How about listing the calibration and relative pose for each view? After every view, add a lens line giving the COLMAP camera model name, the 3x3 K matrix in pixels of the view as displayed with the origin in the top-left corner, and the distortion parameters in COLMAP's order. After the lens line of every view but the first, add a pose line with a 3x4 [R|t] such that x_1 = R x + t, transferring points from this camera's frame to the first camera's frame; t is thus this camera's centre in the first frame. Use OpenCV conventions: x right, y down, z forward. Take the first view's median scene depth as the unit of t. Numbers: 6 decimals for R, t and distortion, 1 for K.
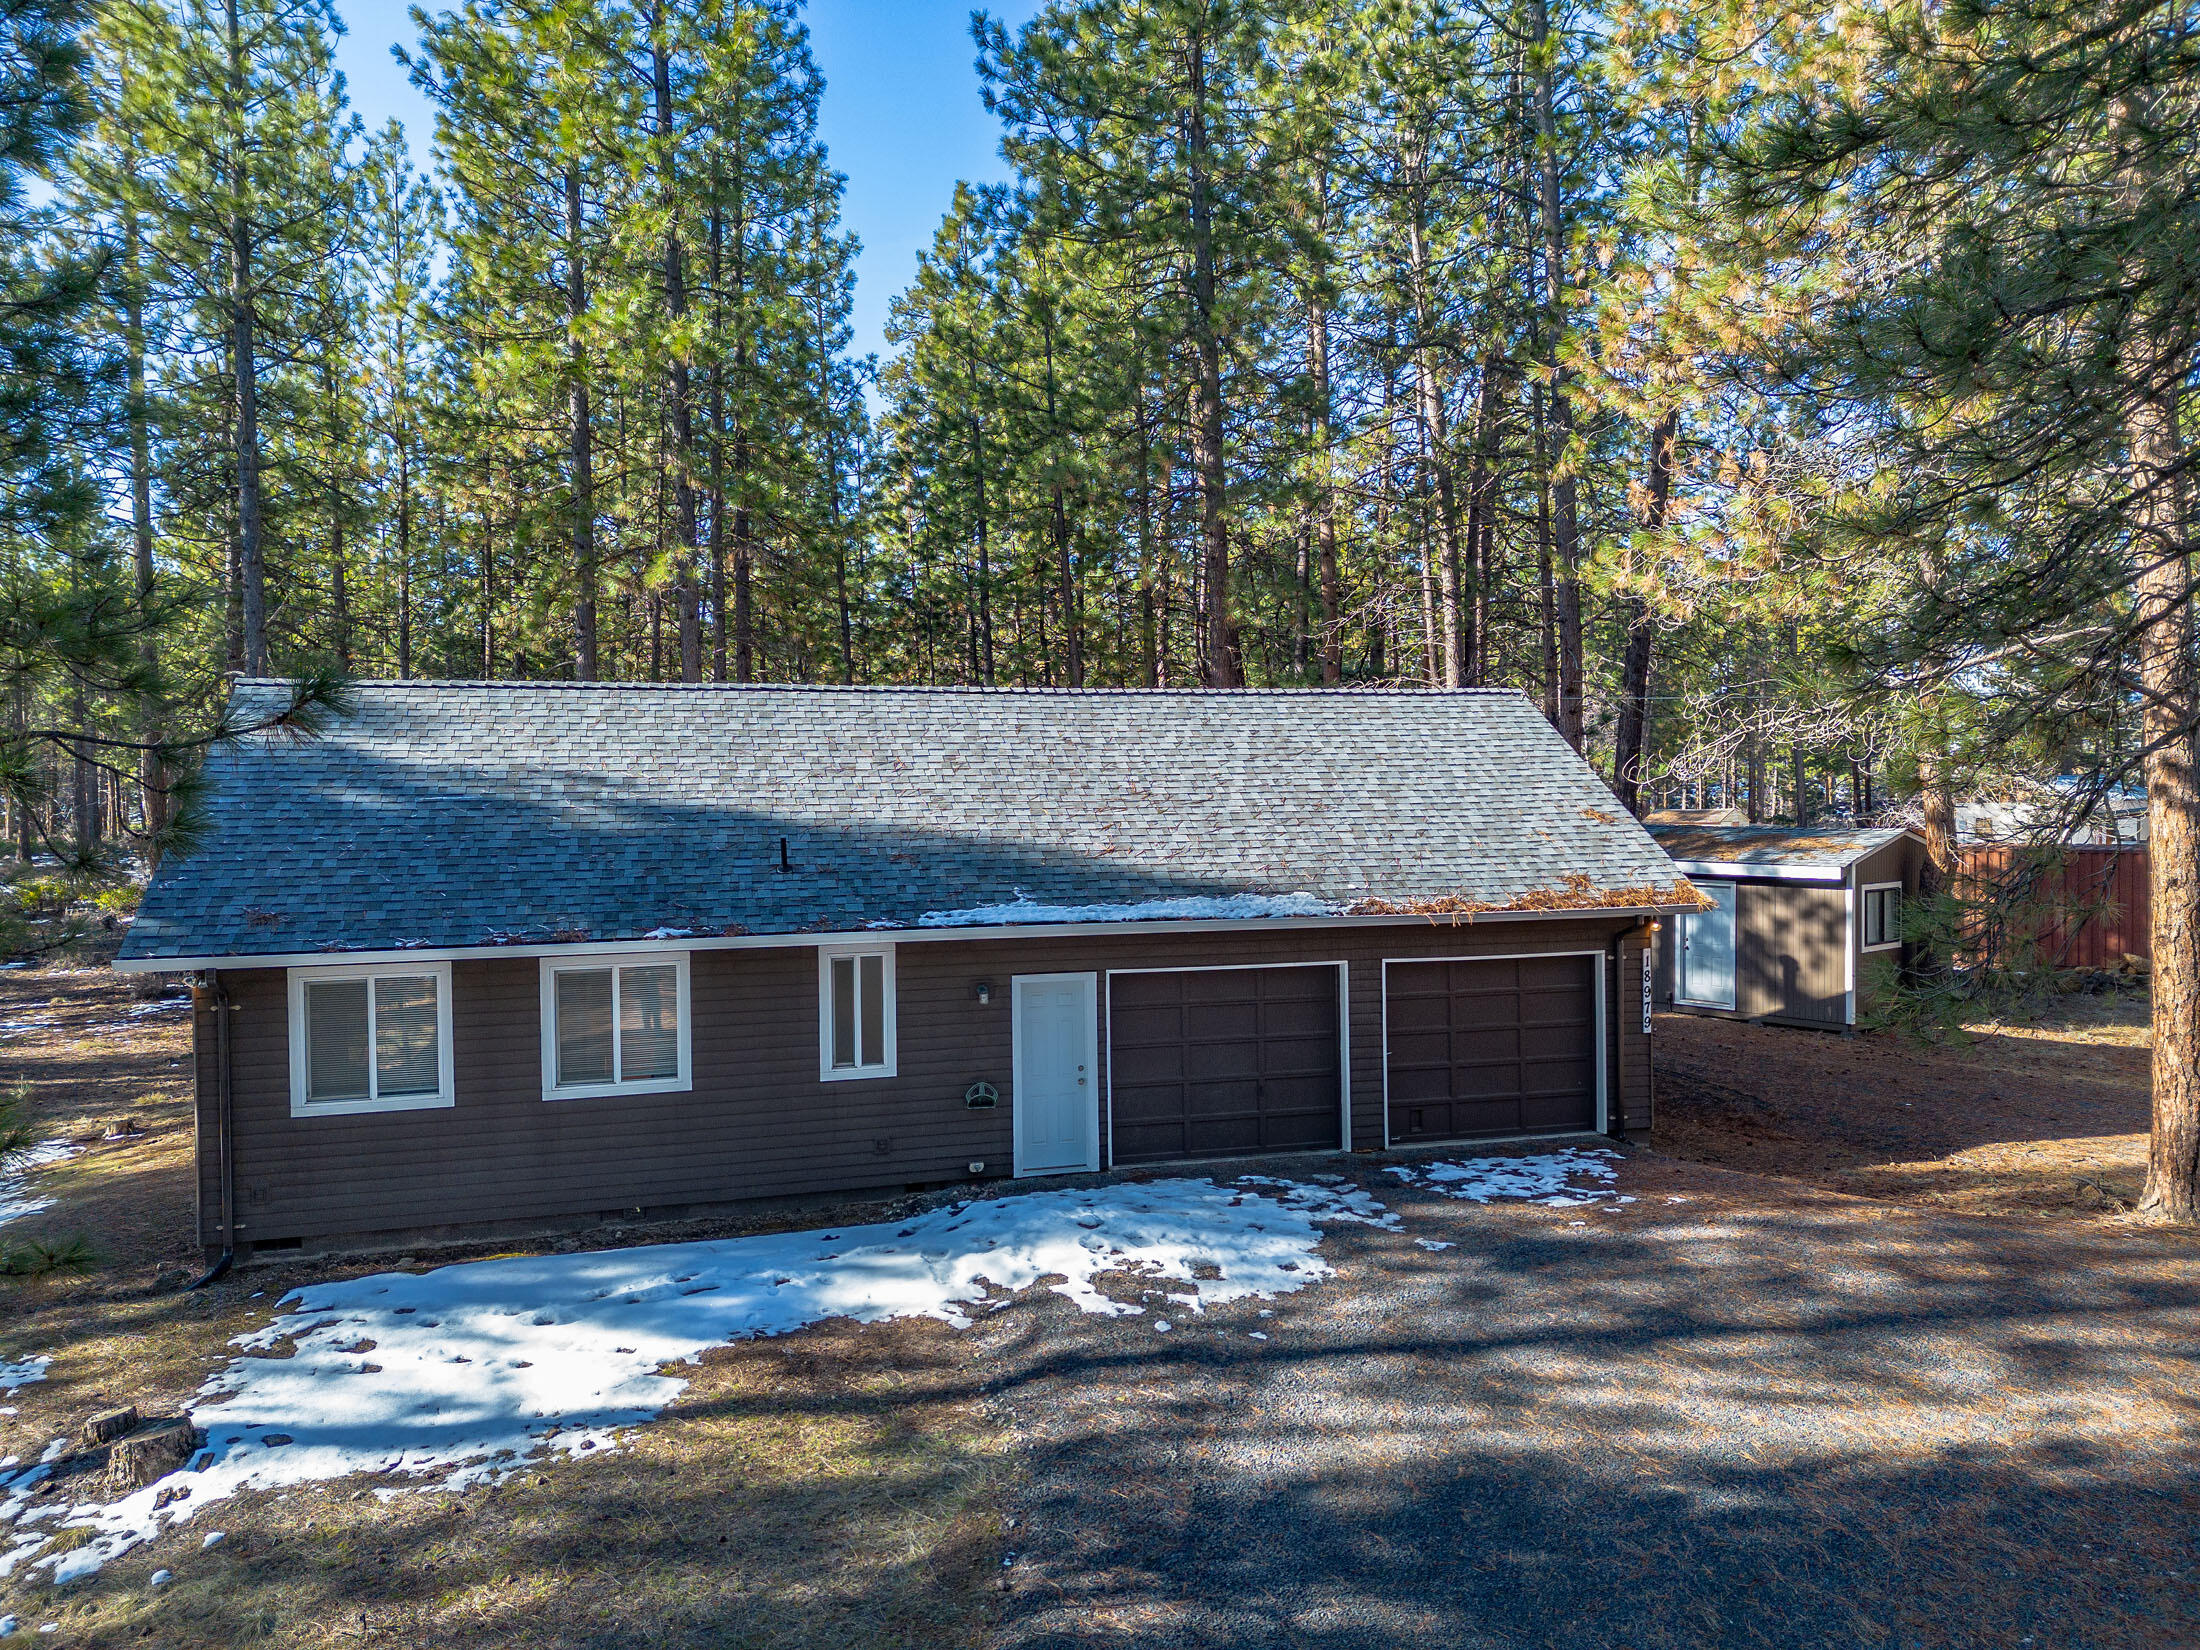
lens RADIAL K [[1523.6, 0, 1099.0], [0, 1523.6, 835.0], [0, 0, 1]] dist [0.102276, -0.132493]
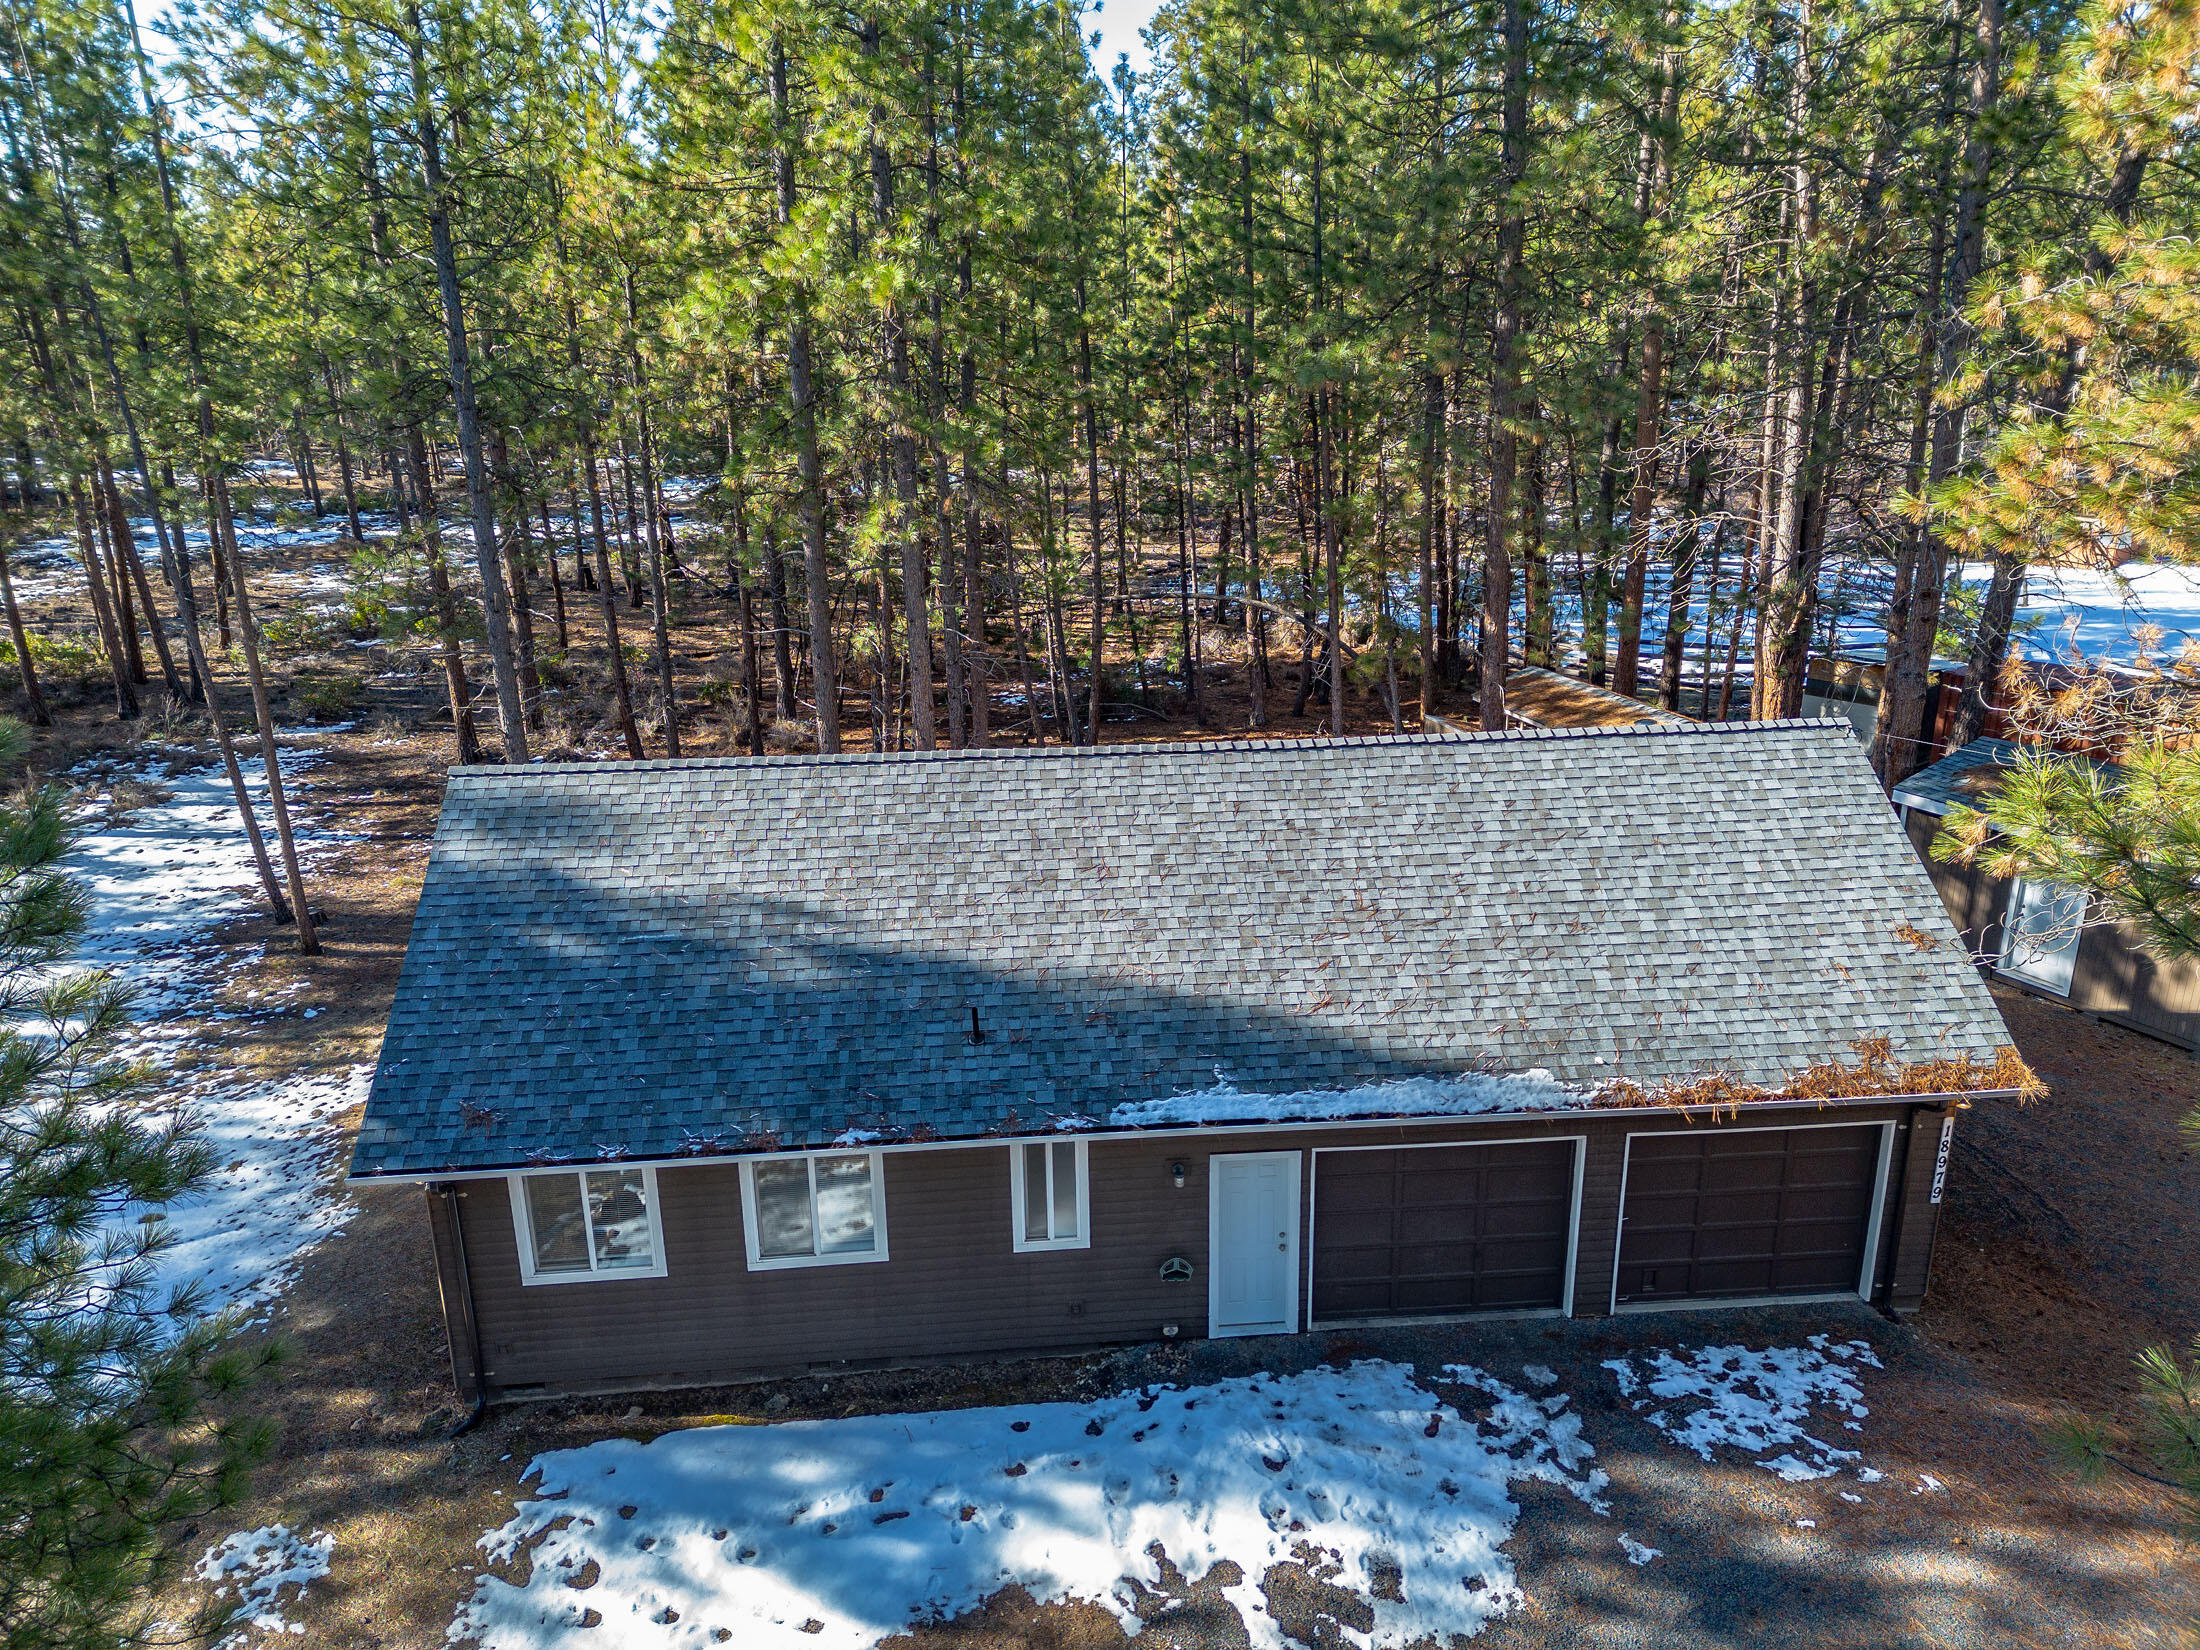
lens RADIAL K [[1538.8, 0, 1100.0], [0, 1538.8, 825.0], [0, 0, 1]] dist [0.076009, -0.080922]
pose [[0.983060, 0.053691, -0.175244, 0.033453], [-0.001926, 0.959104, 0.283046, -0.383559], [0.183274, -0.277914, 0.942961, 0.140892]]
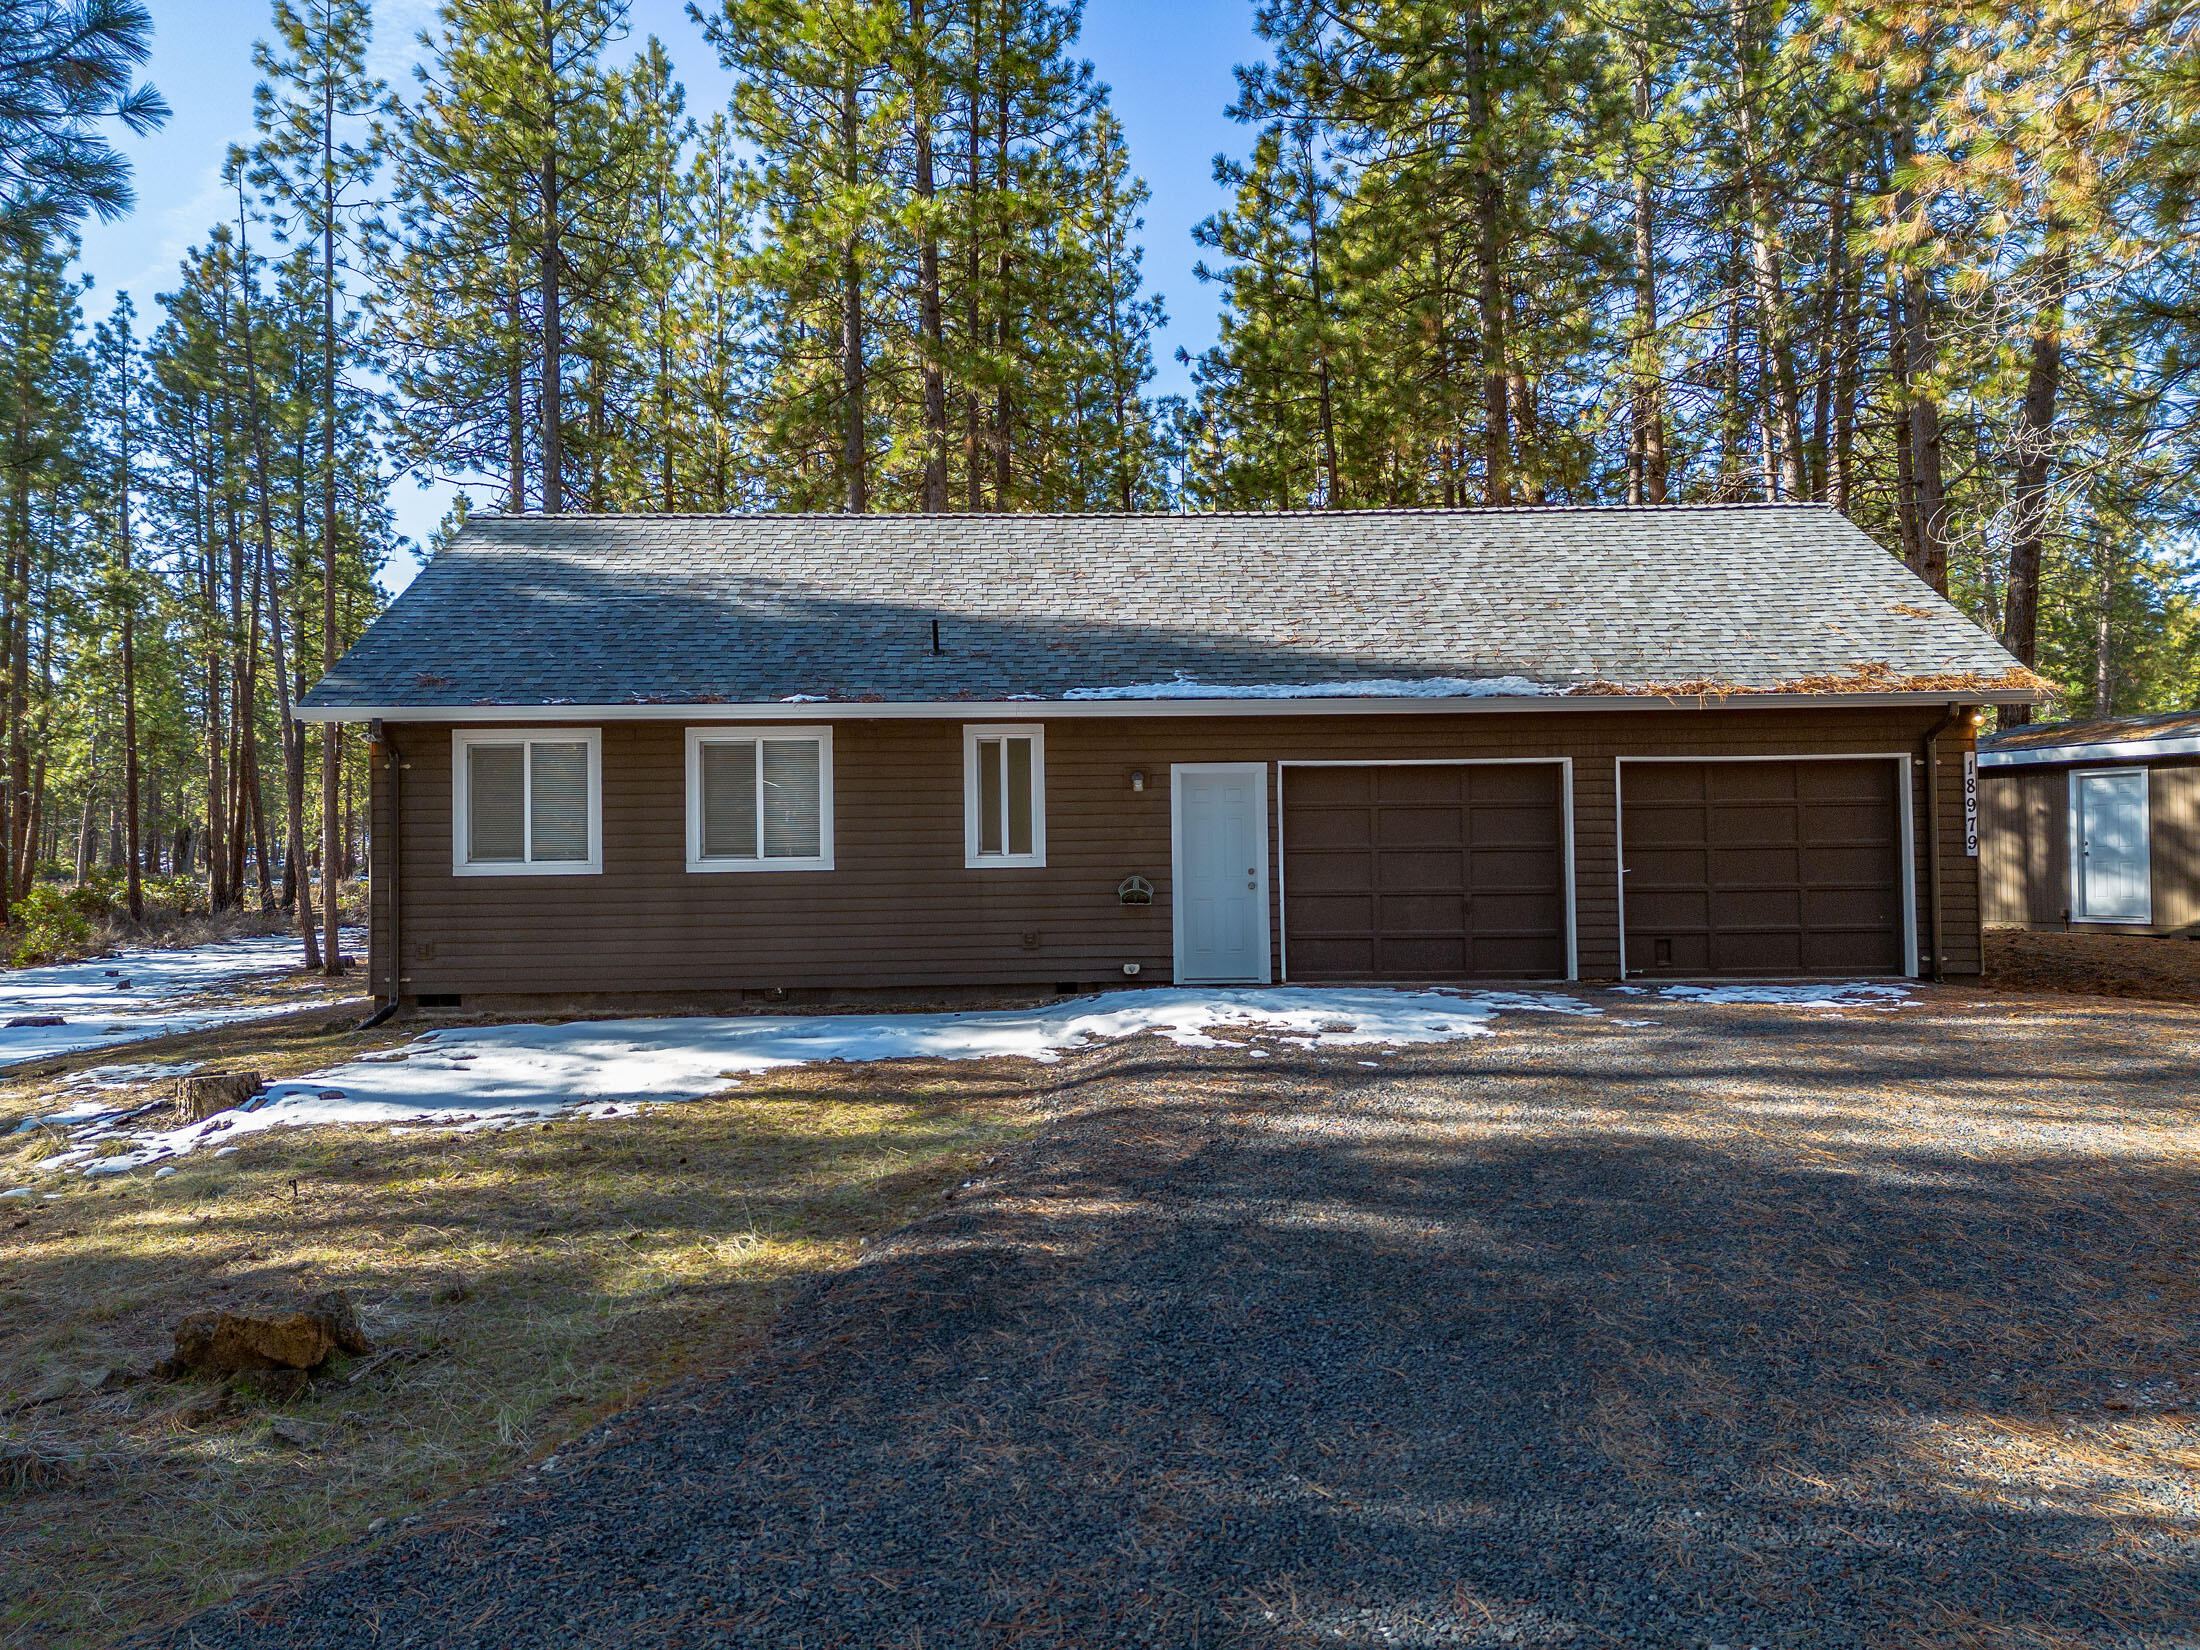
lens RADIAL K [[1538.8, 0, 1100.0], [0, 1538.8, 825.0], [0, 0, 1]] dist [0.076009, -0.080922]
pose [[0.969261, -0.008063, -0.245901, 0.129658], [-0.006354, 0.998309, -0.057782, 0.186302], [0.245951, 0.057568, 0.967571, 0.103259]]
